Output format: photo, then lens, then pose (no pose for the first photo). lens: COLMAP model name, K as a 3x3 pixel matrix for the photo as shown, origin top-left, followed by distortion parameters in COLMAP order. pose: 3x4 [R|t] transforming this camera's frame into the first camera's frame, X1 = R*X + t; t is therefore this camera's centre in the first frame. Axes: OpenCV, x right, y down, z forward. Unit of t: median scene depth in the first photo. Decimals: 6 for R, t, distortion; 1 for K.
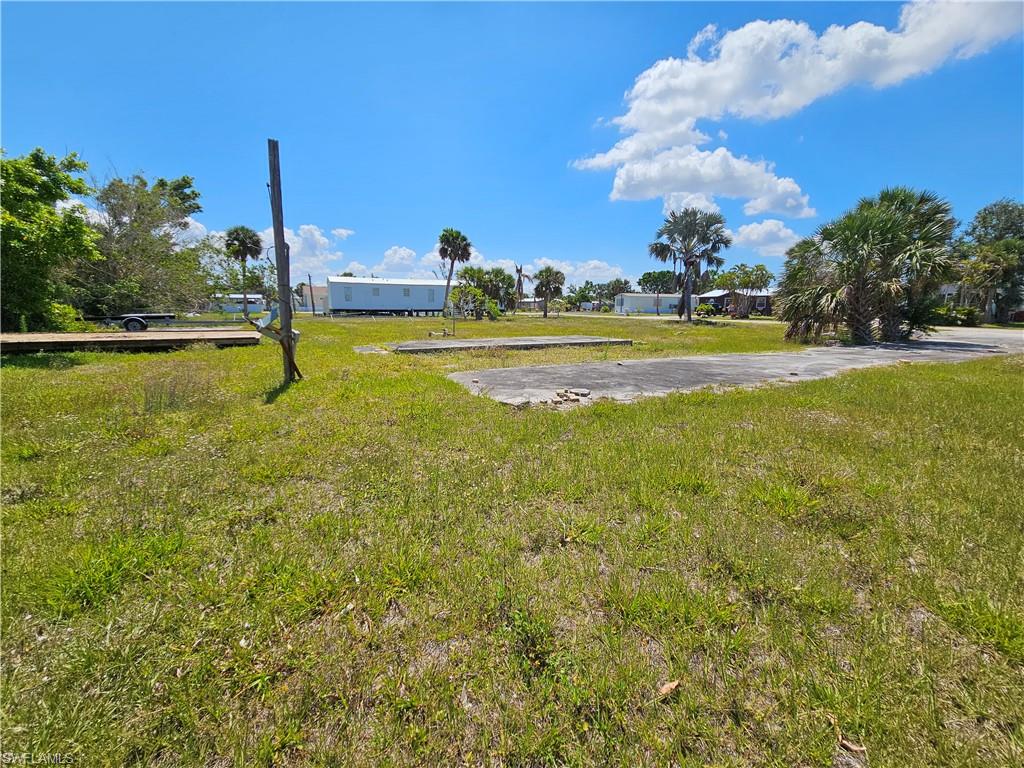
lens RADIAL K [[429.7, 0, 512.0], [0, 429.7, 384.0], [0, 0, 1]] dist [0.001293, 0.000141]
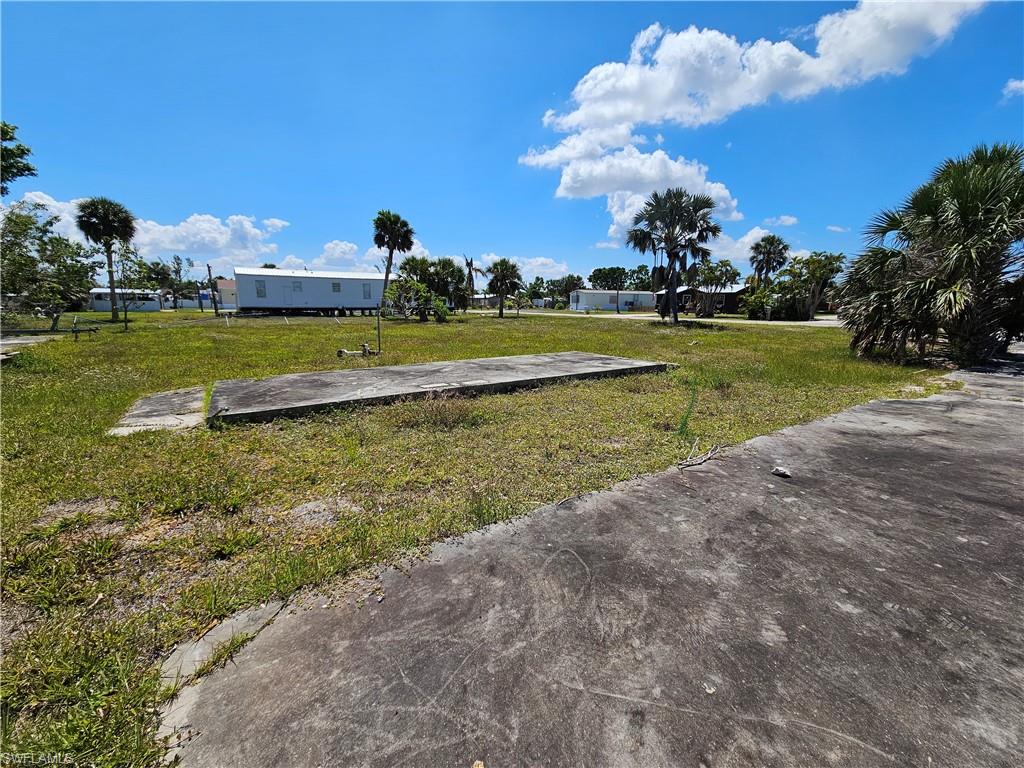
lens RADIAL K [[433.1, 0, 507.3], [0, 433.1, 380.0], [0, 0, 1]] dist [0.000869, 0.000327]
pose [[0.994364, -0.017730, 0.104525, -0.004677], [0.017932, 0.999839, -0.000994, -0.023207], [-0.104490, 0.002863, 0.994522, 0.112902]]
